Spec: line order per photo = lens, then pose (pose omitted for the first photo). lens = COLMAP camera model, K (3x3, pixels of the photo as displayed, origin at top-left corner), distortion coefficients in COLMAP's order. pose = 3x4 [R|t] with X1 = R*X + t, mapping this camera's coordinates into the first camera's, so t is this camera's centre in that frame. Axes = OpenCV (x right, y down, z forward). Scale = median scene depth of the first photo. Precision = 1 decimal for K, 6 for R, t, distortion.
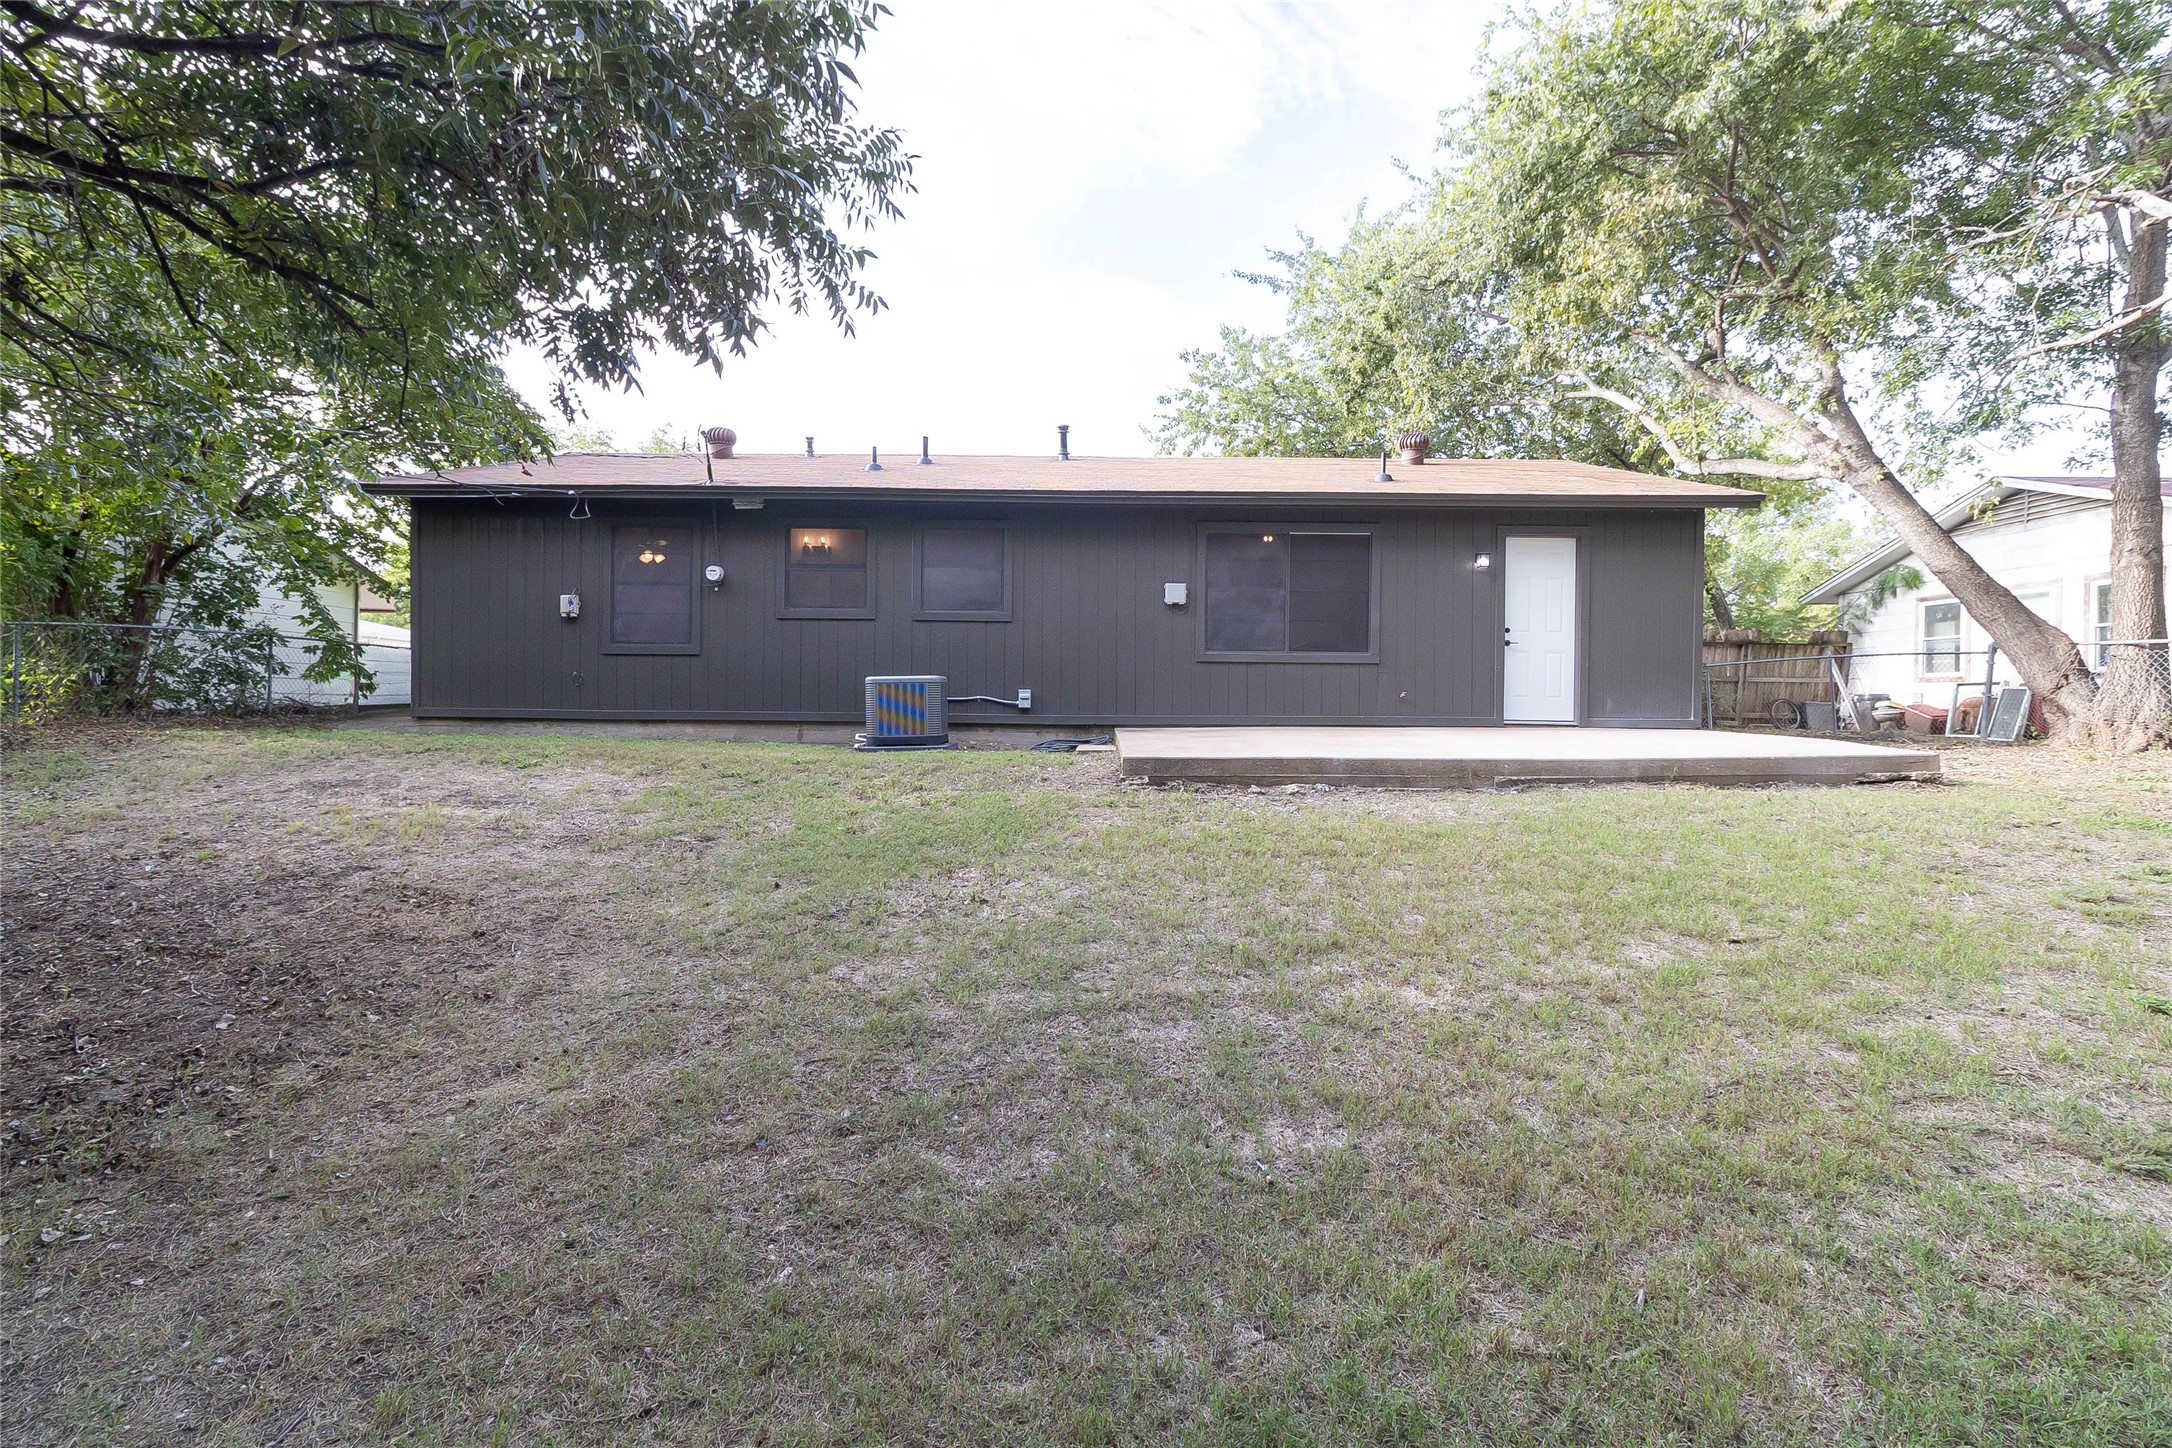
lens RADIAL K [[995.6, 0, 1097.9], [0, 995.6, 709.0], [0, 0, 1]] dist [0.004402, -0.000373]
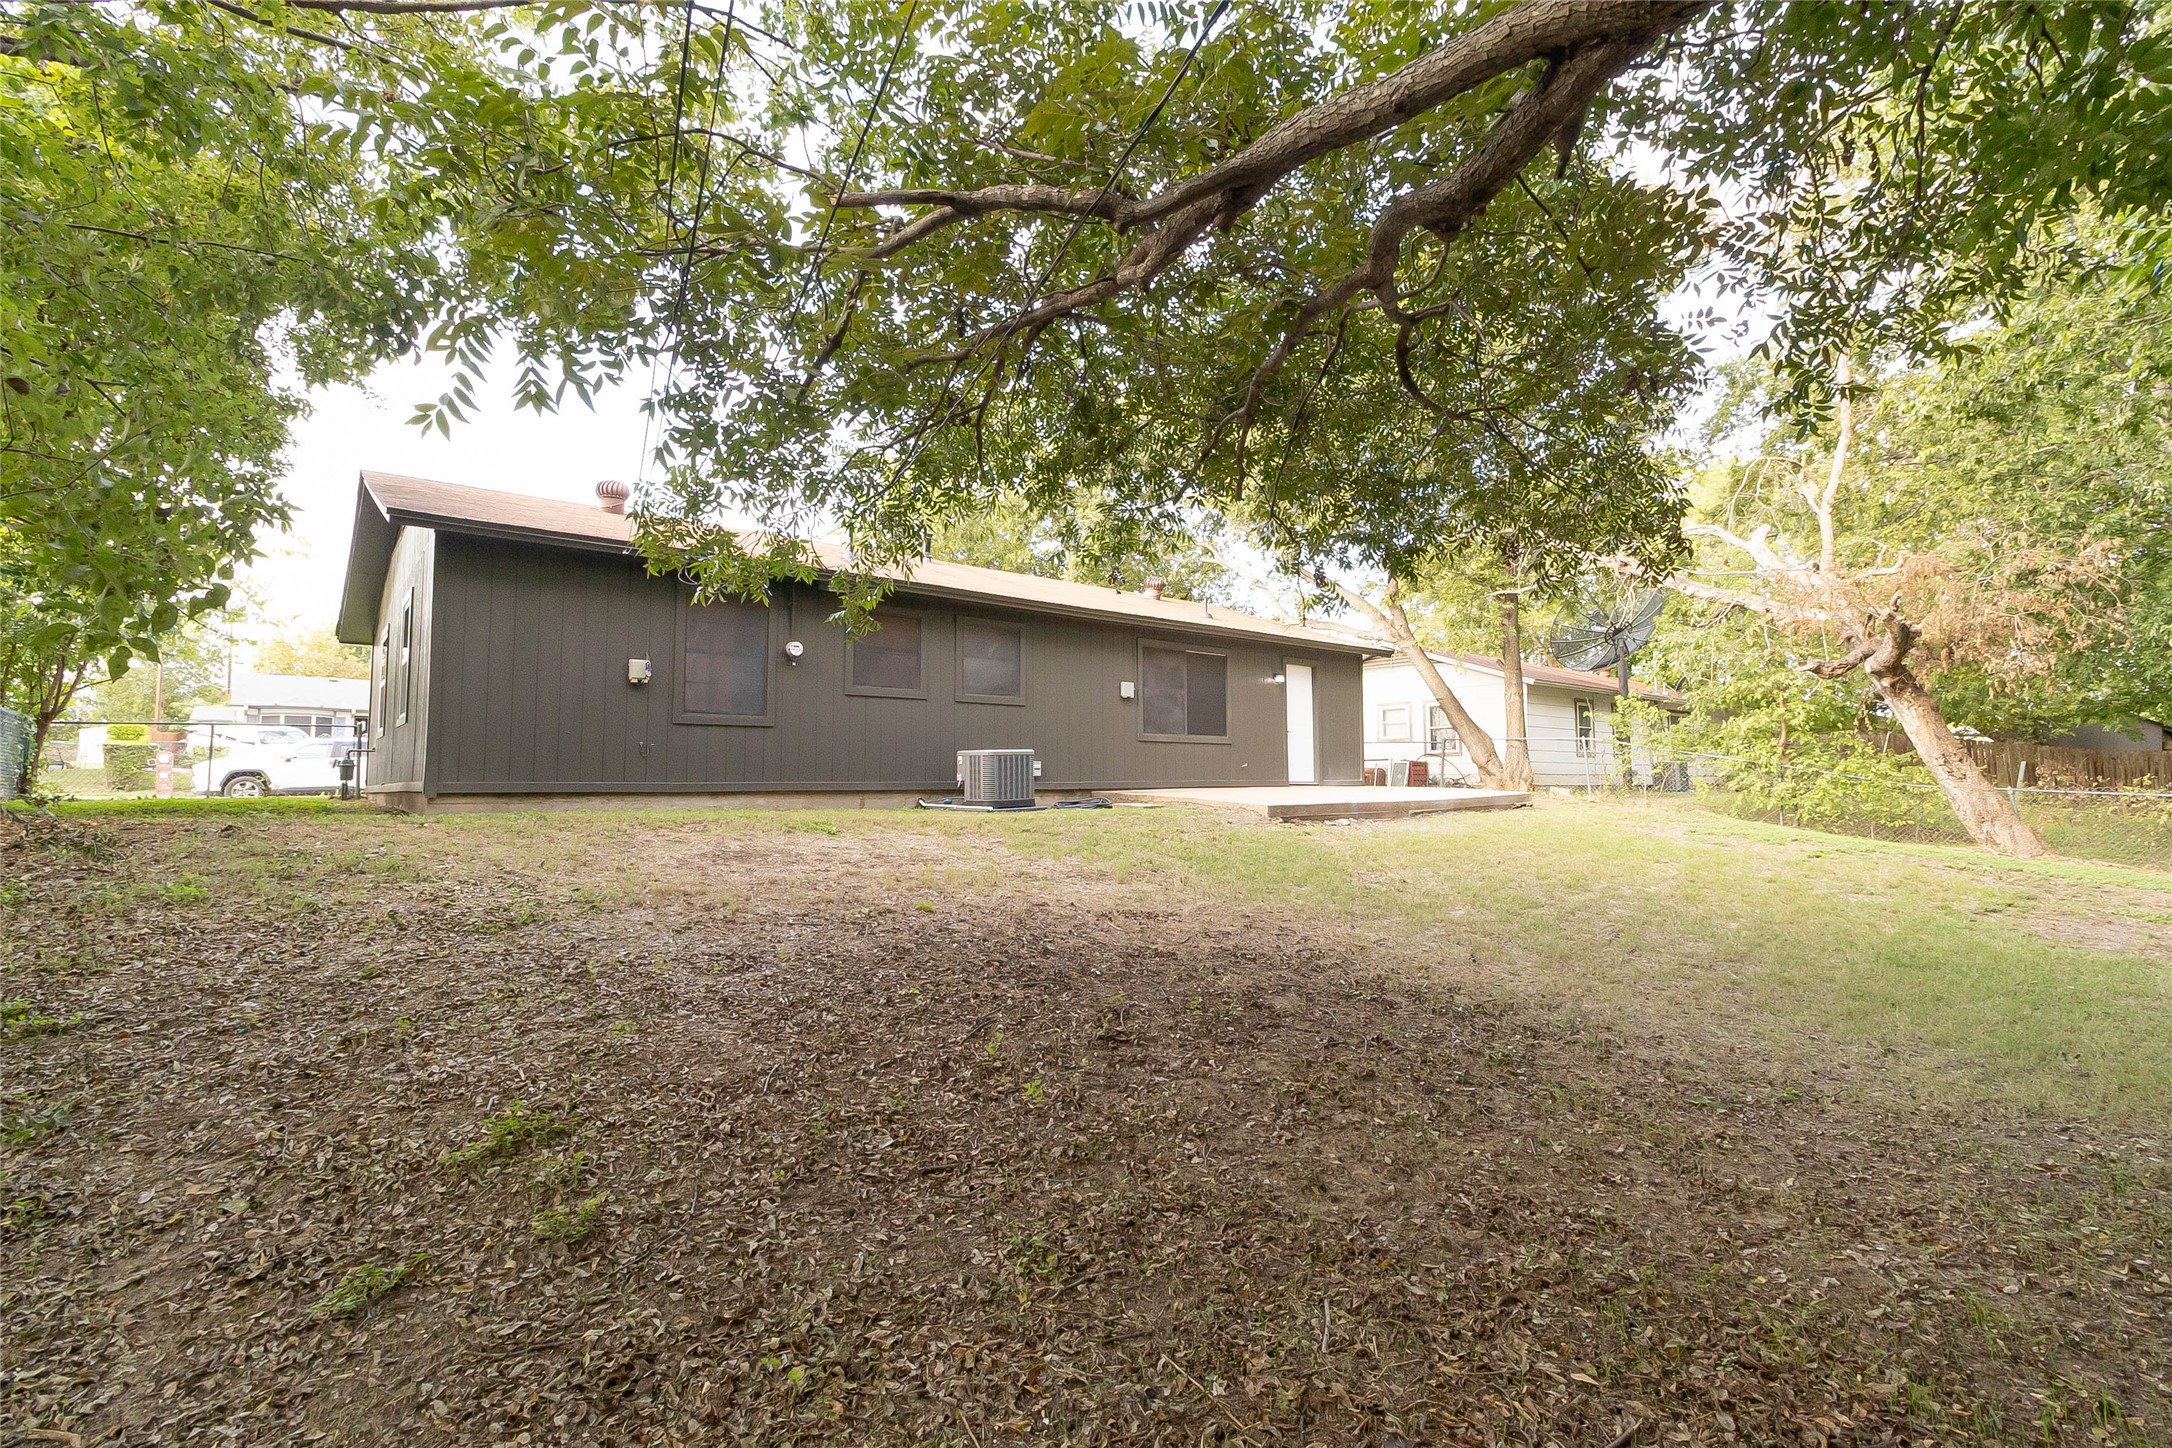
lens RADIAL K [[995.6, 0, 1097.9], [0, 995.6, 709.0], [0, 0, 1]] dist [0.004402, -0.000373]
pose [[0.761309, 0.036035, 0.647387, -0.813947], [0.014501, 0.997258, -0.072563, 0.006348], [-0.648227, 0.064630, 0.758700, 0.012969]]
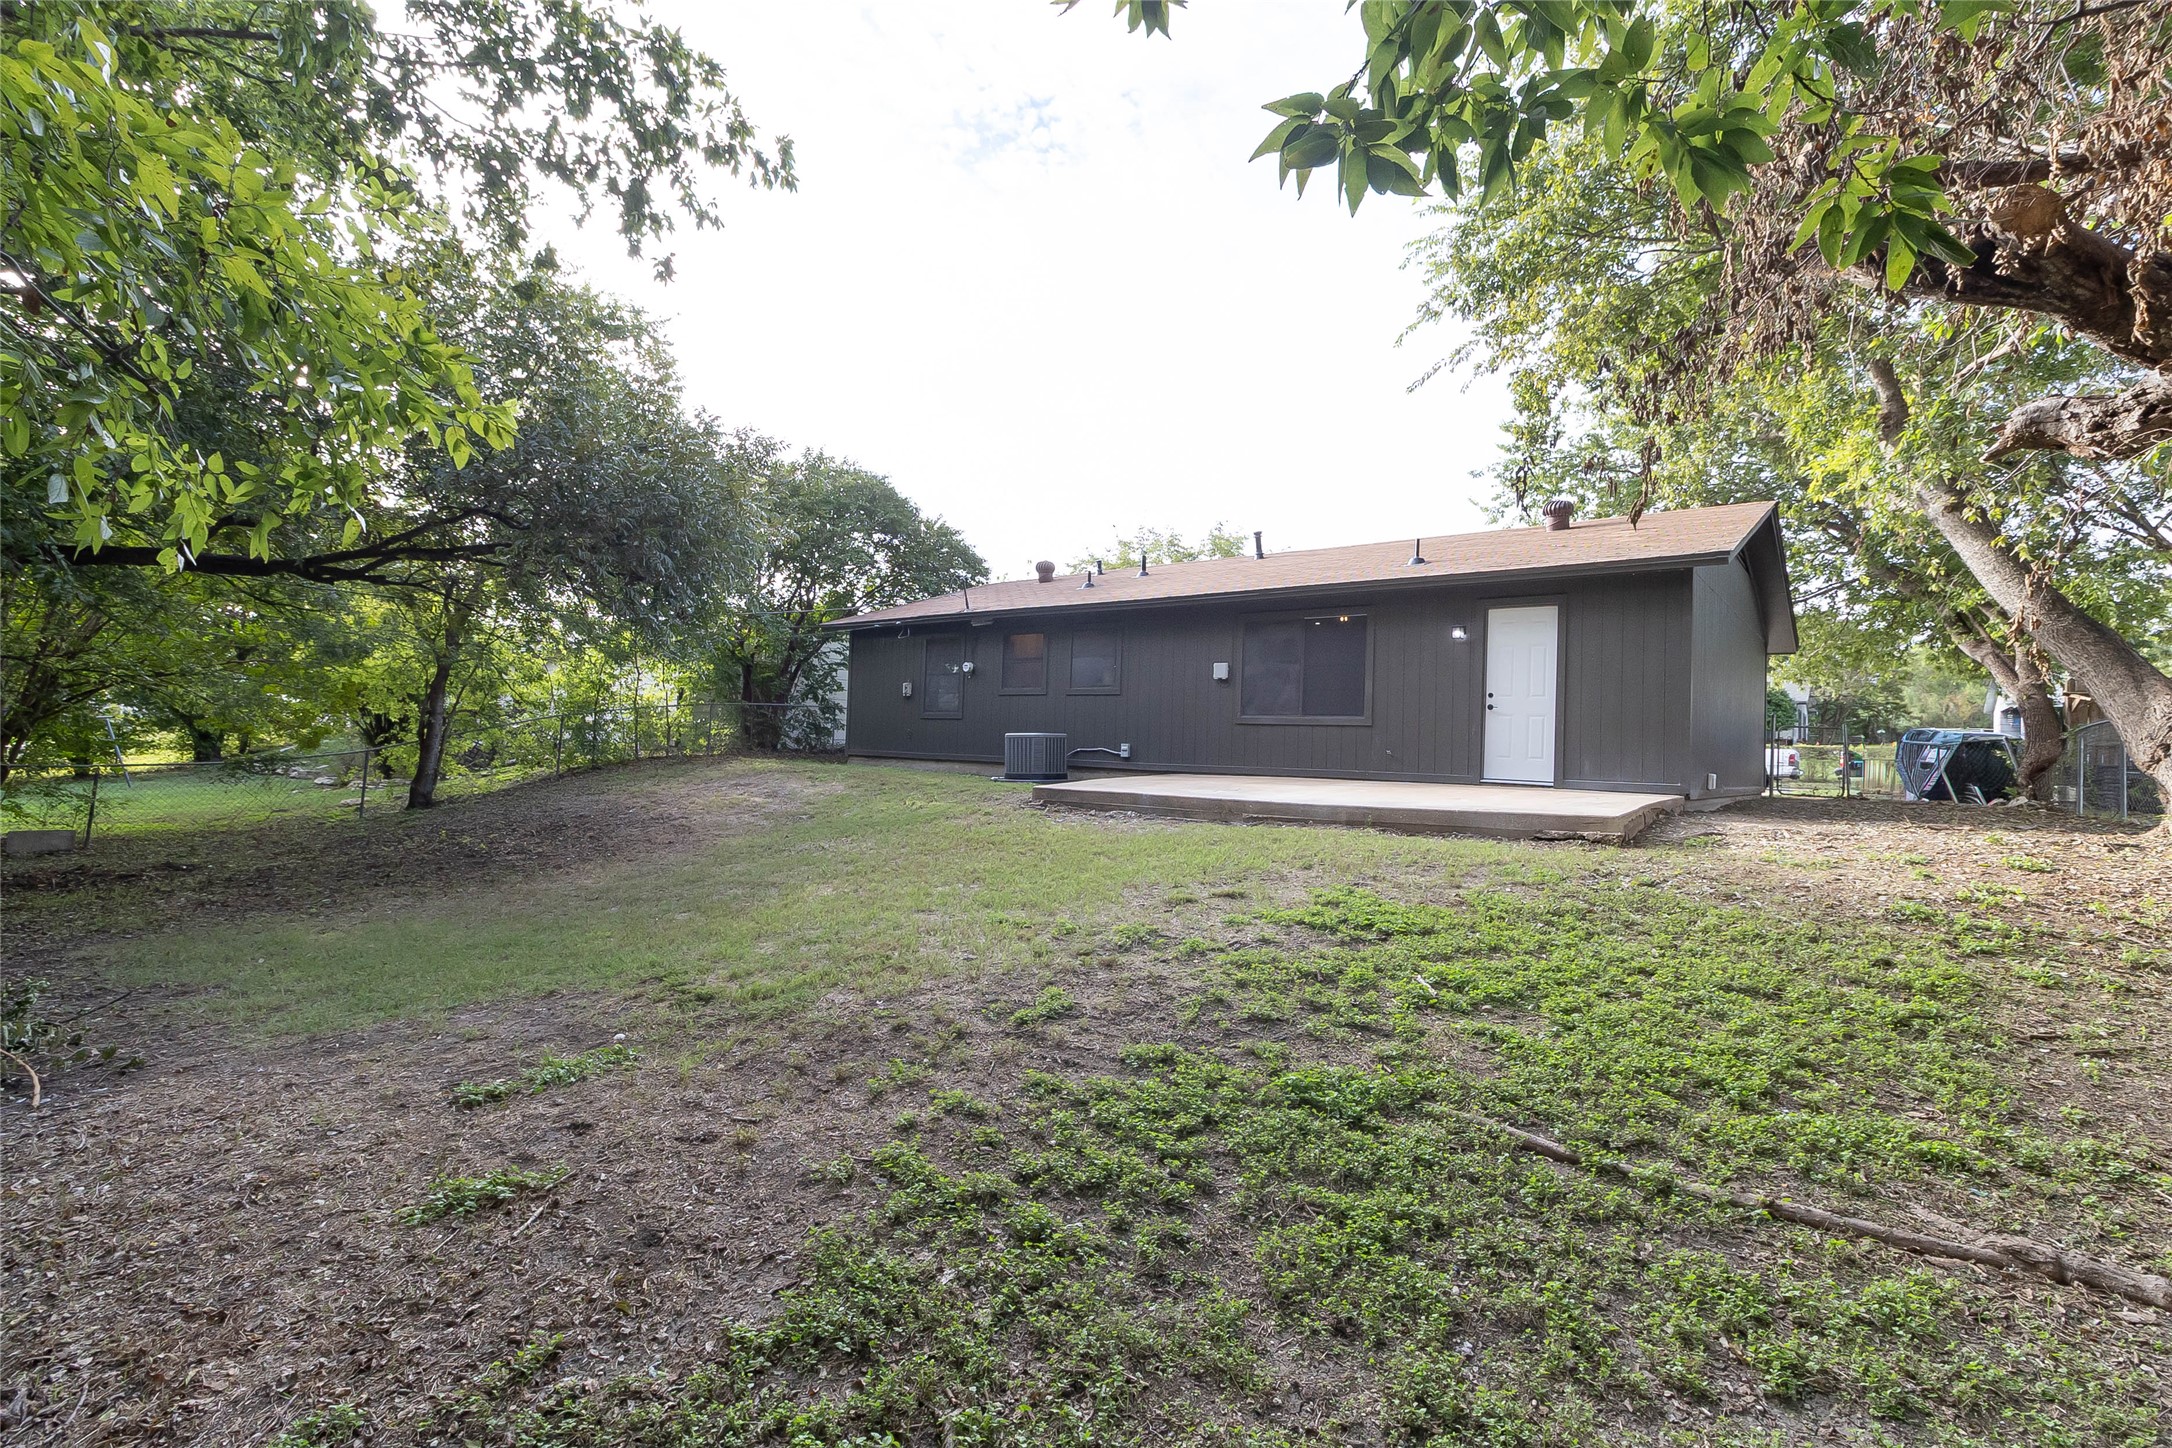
lens RADIAL K [[995.6, 0, 1097.9], [0, 995.6, 709.0], [0, 0, 1]] dist [0.004402, -0.000373]
pose [[0.786716, -0.006885, -0.617277, 0.745349], [-0.027877, 0.998521, -0.046667, -0.002145], [0.616686, 0.053921, 0.785361, -0.107361]]
